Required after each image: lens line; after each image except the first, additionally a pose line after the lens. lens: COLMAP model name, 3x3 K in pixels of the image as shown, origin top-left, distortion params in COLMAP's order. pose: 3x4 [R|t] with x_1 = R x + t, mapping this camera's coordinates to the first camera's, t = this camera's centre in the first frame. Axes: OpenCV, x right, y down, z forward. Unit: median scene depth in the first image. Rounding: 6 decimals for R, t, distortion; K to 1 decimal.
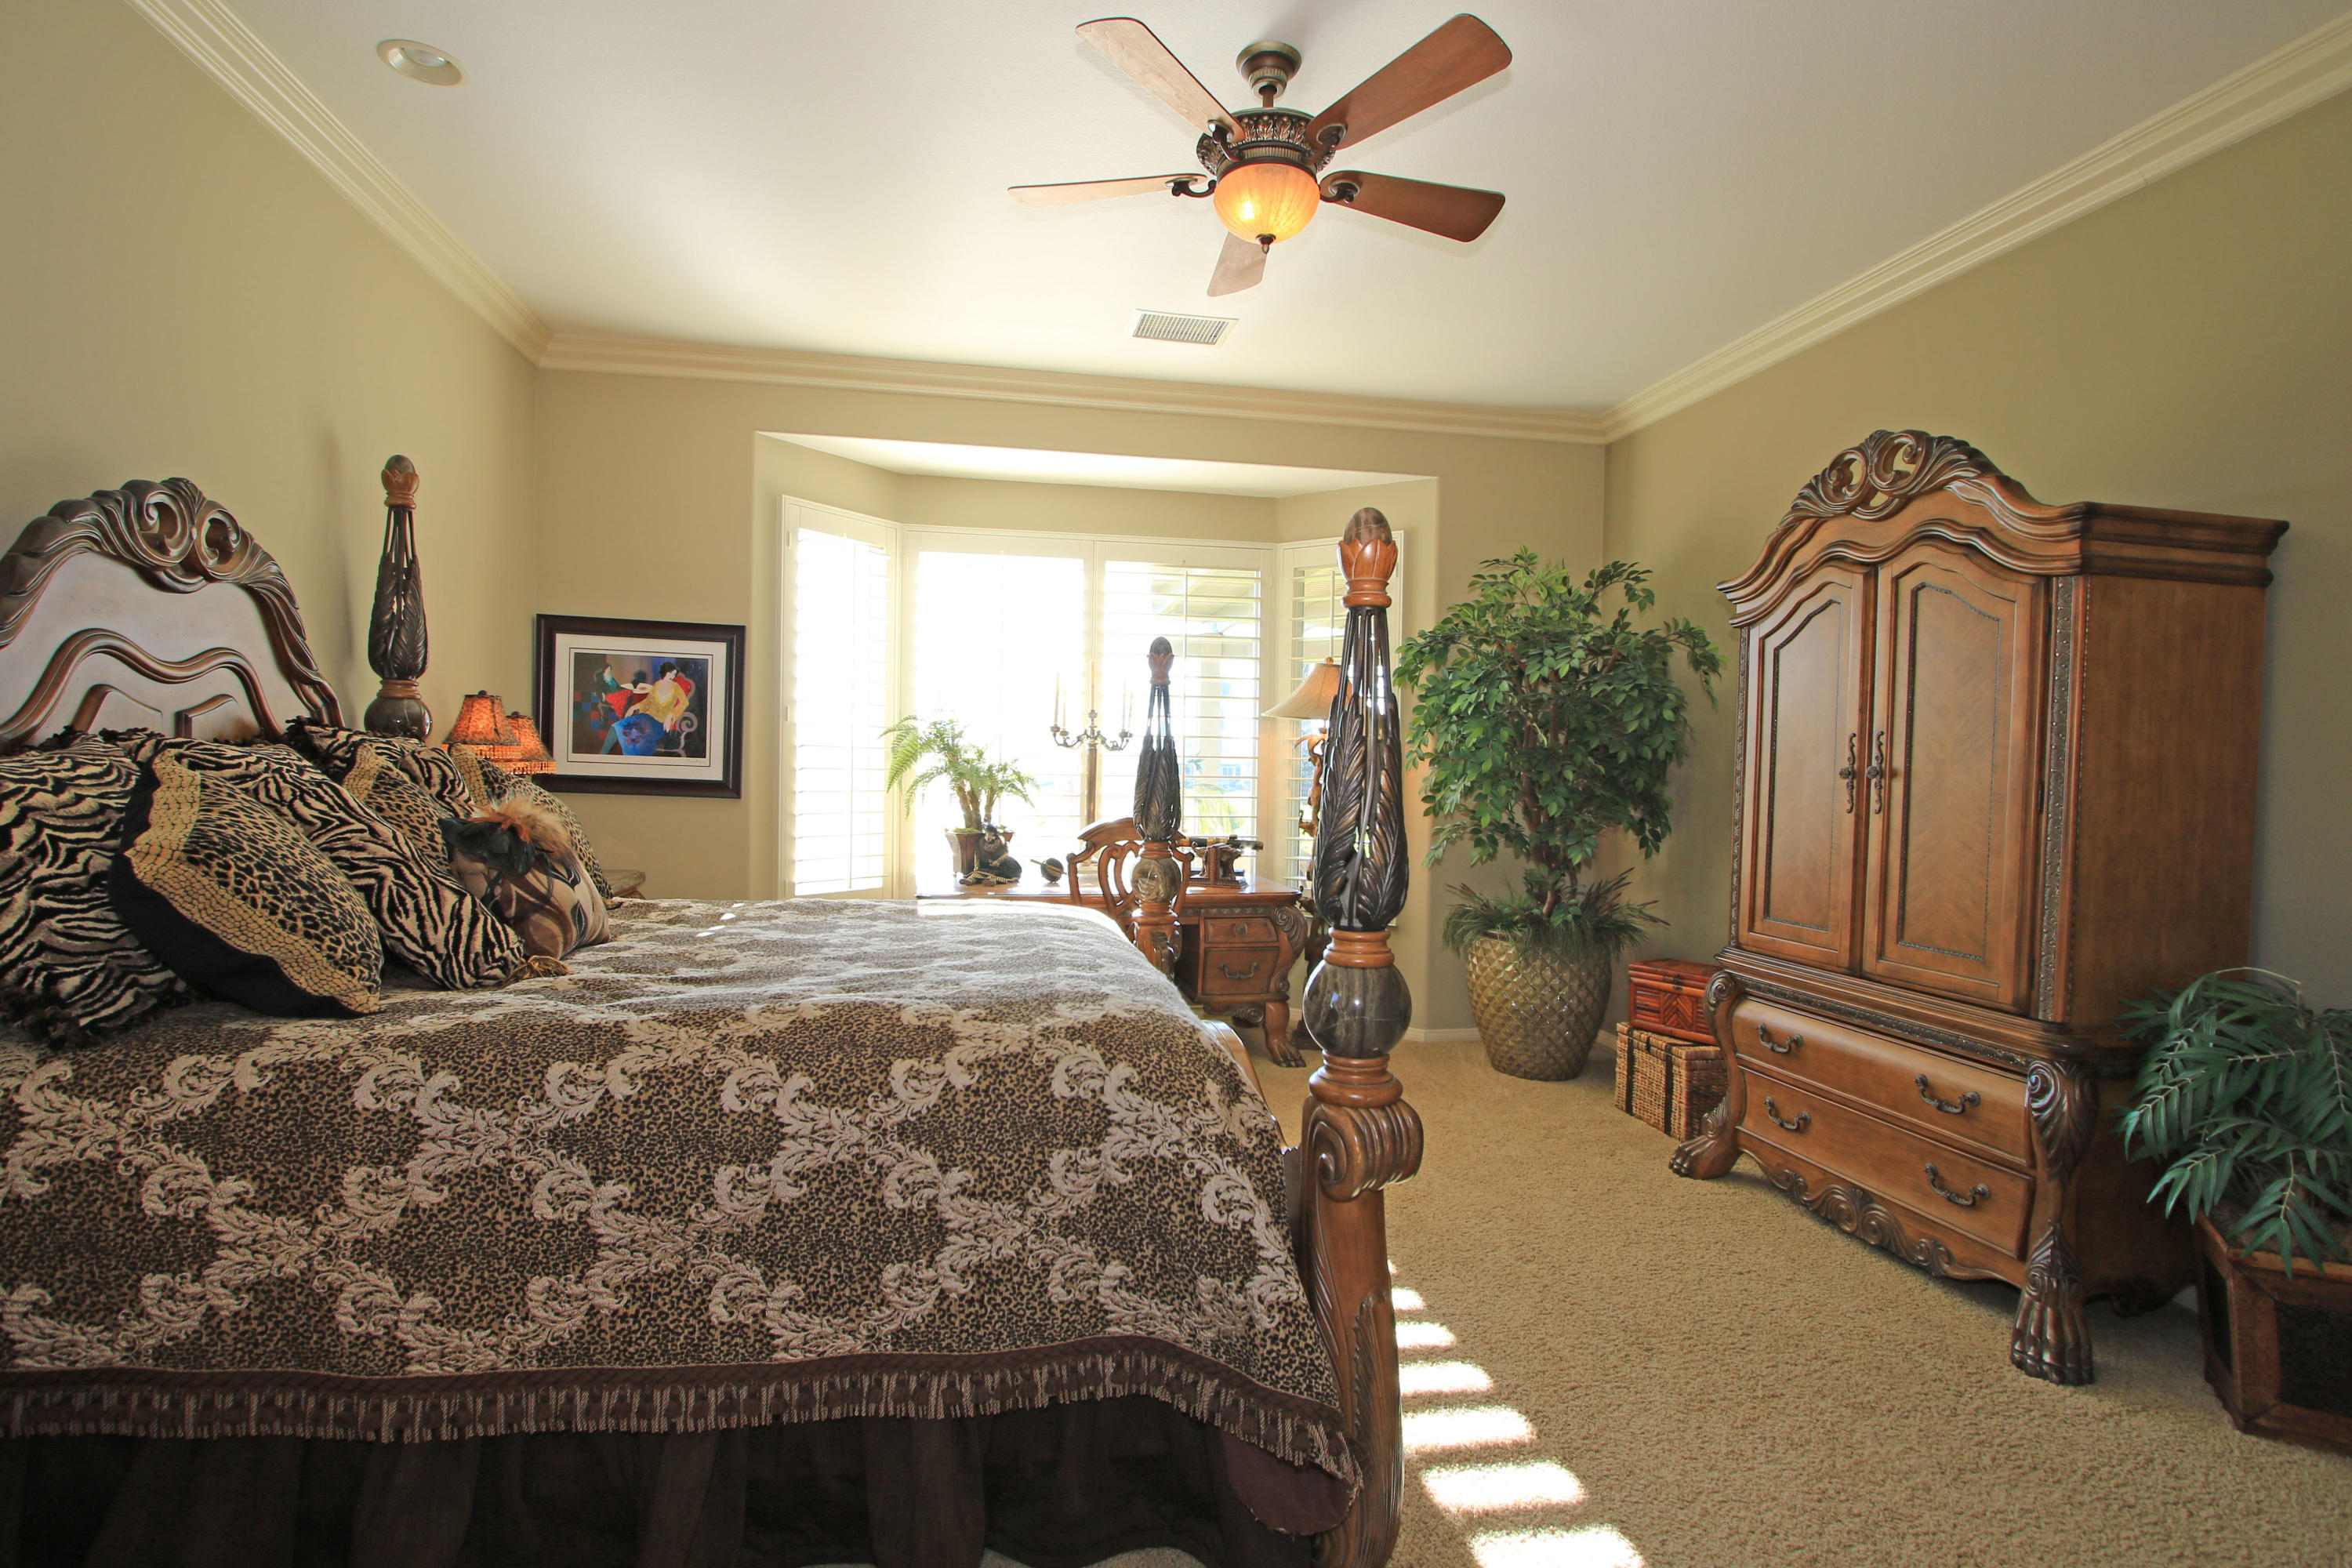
lens RADIAL K [[1100.5, 0, 1165.8], [0, 1100.5, 792.2], [0, 0, 1]] dist [-0.020879, 0.003935]
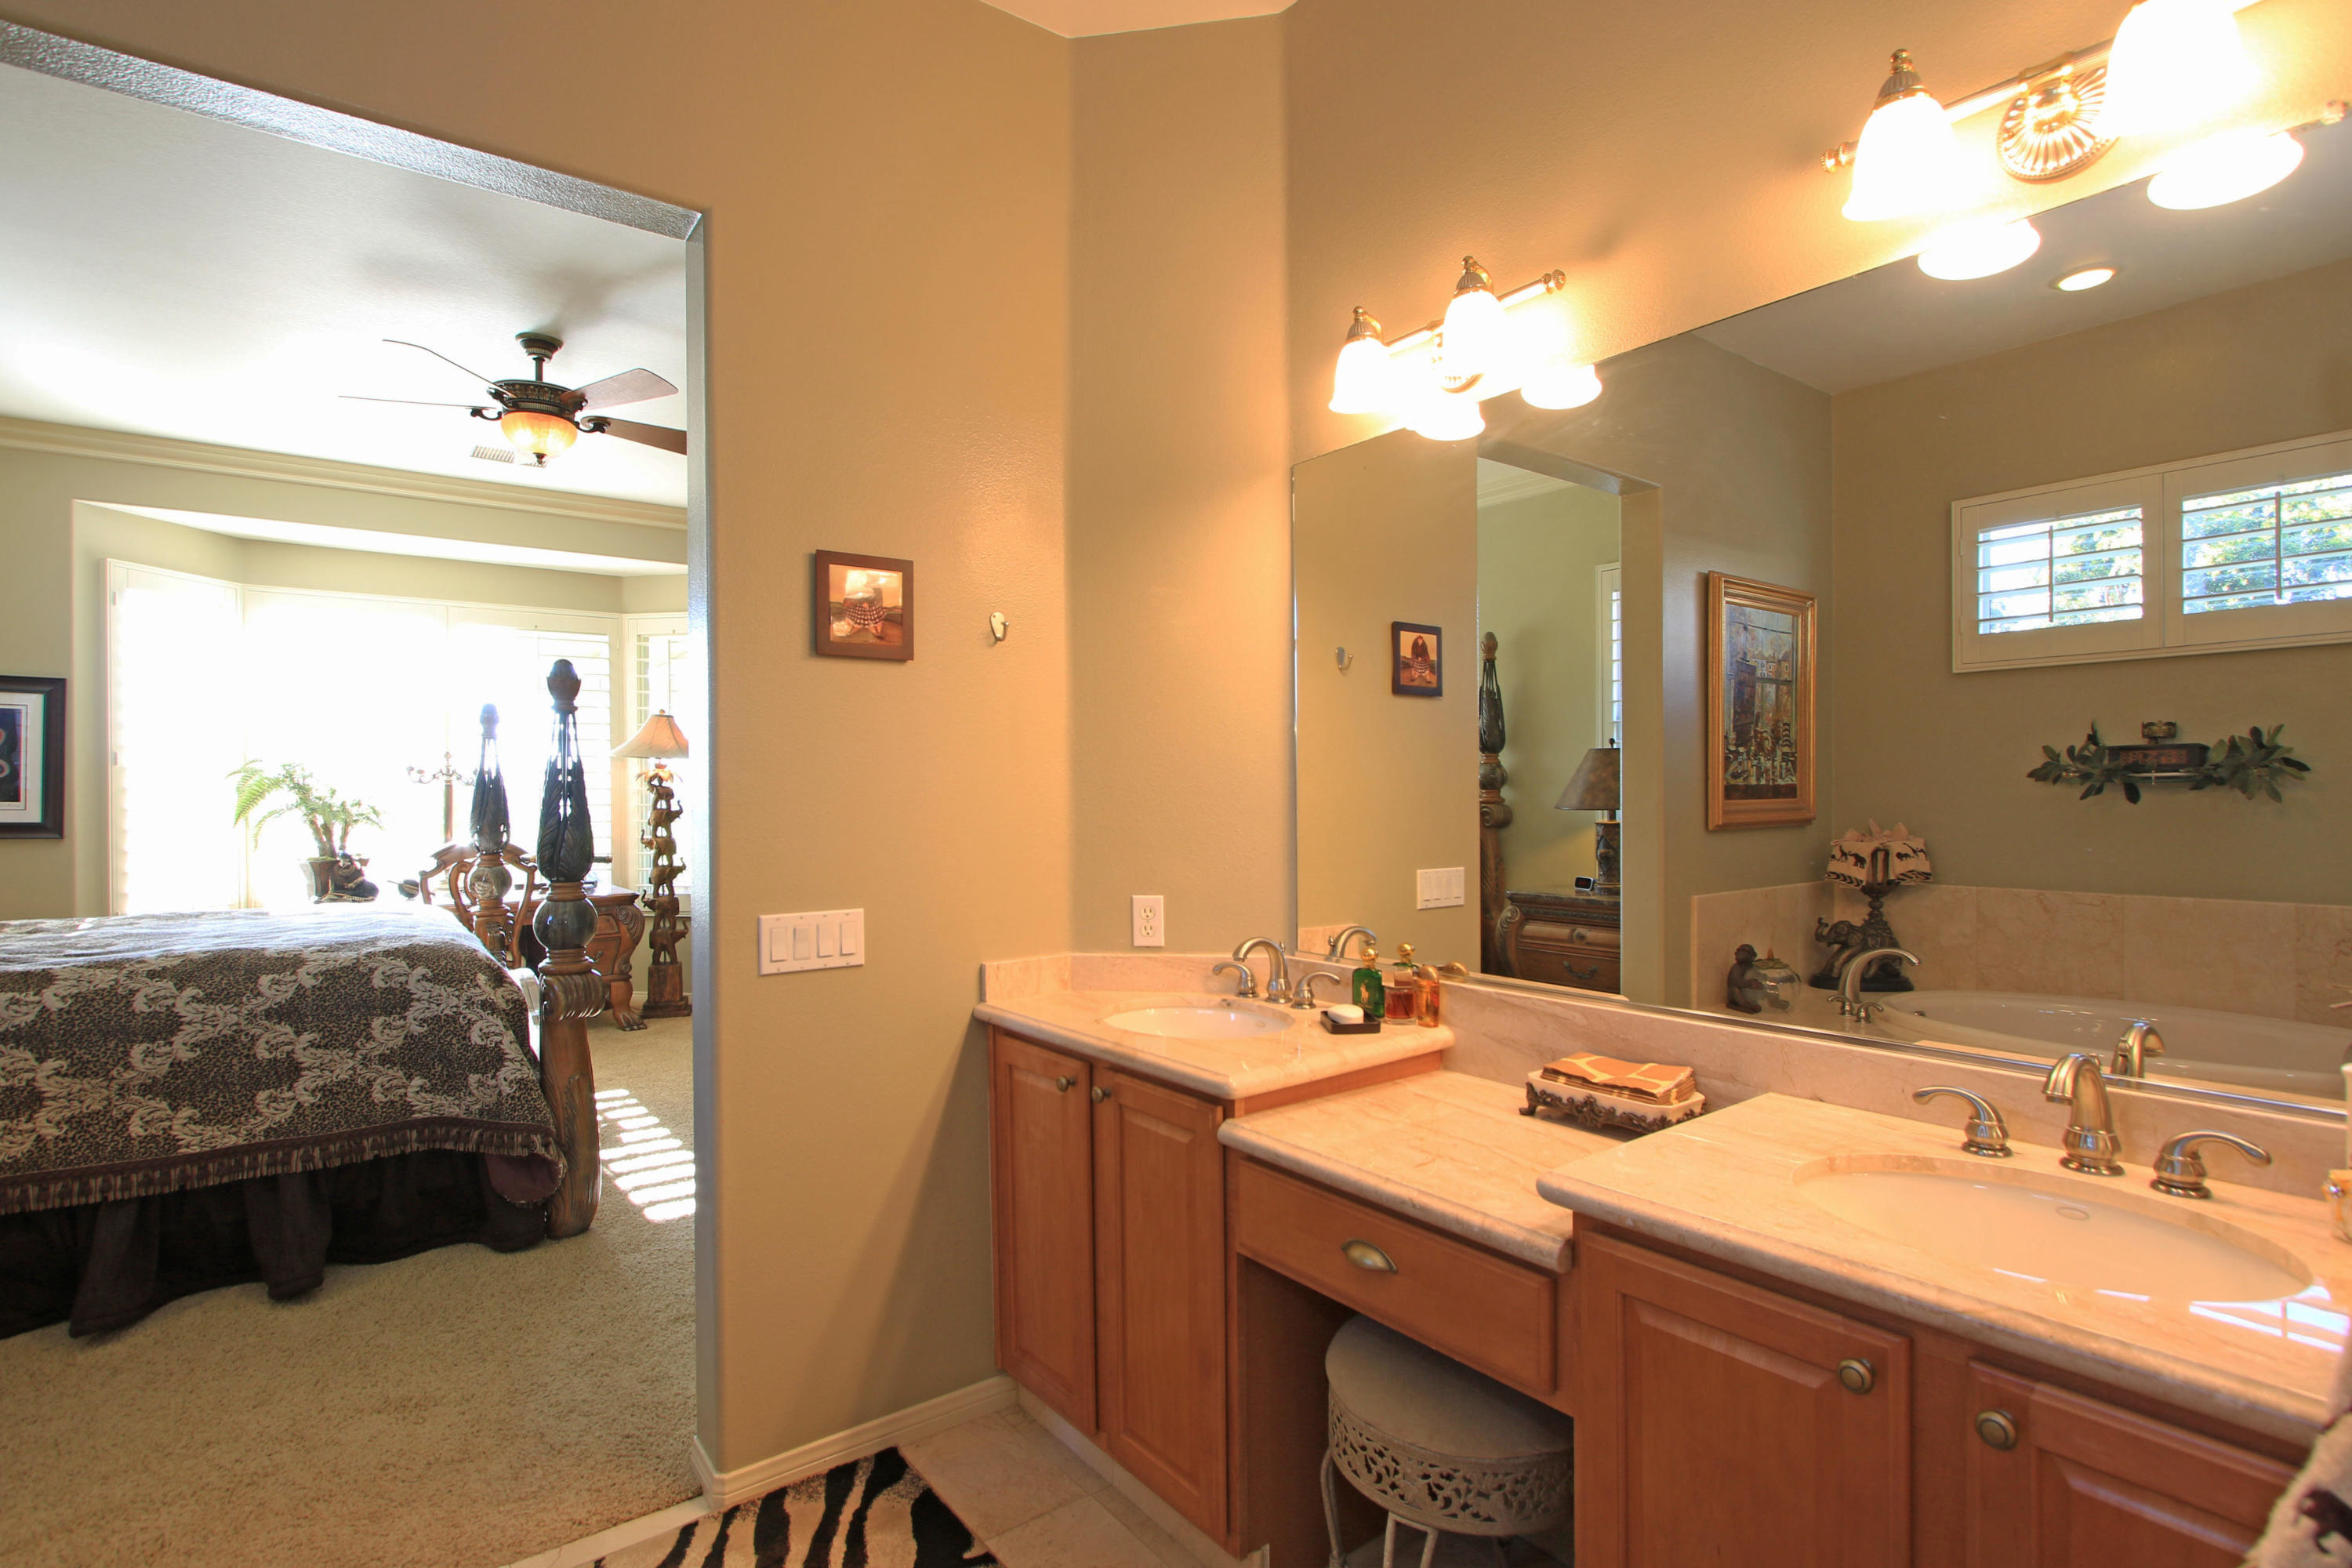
lens RADIAL K [[1105.8, 0, 1156.1], [0, 1105.8, 792.2], [0, 0, 1]] dist [-0.021102, 0.003159]
pose [[0.892503, -0.025815, 0.450302, 0.237703], [0.035509, 0.999284, -0.013092, 0.032309], [-0.449642, 0.027674, 0.892780, -1.145613]]
